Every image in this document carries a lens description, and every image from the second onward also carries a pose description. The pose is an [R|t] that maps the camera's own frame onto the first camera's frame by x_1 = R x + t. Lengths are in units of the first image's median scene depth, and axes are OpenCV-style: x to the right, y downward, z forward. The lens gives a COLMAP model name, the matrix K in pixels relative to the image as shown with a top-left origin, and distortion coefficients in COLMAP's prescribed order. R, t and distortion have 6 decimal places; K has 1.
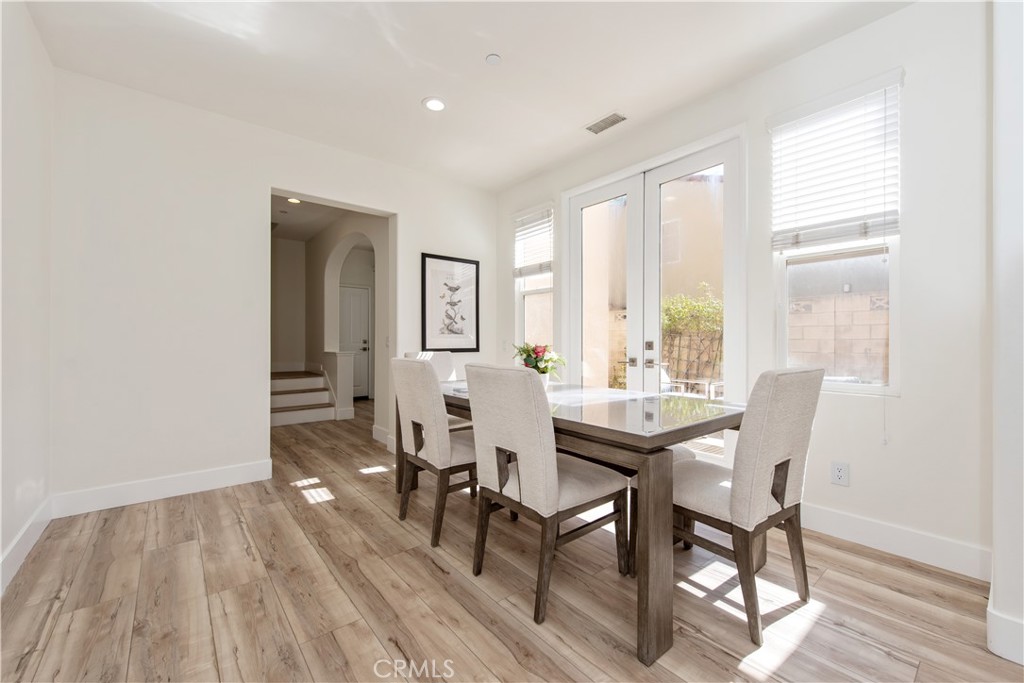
lens RADIAL K [[419.0, 0, 520.0], [0, 419.0, 340.7], [0, 0, 1]] dist [0.006509, -0.002963]
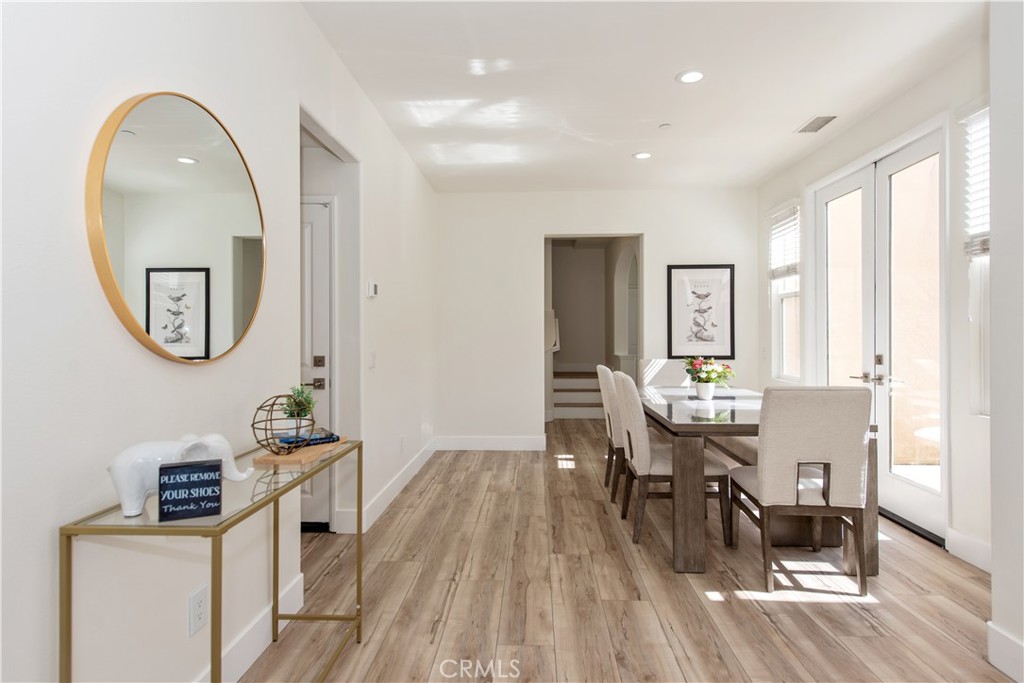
lens RADIAL K [[591.9, 0, 509.3], [0, 591.9, 337.7], [0, 0, 1]] dist [0.009230, 0.002710]
pose [[0.729909, 0.002525, -0.683540, 0.597501], [0.004939, 0.999948, 0.008967, -0.049700], [0.683527, -0.009921, 0.729858, -0.444760]]
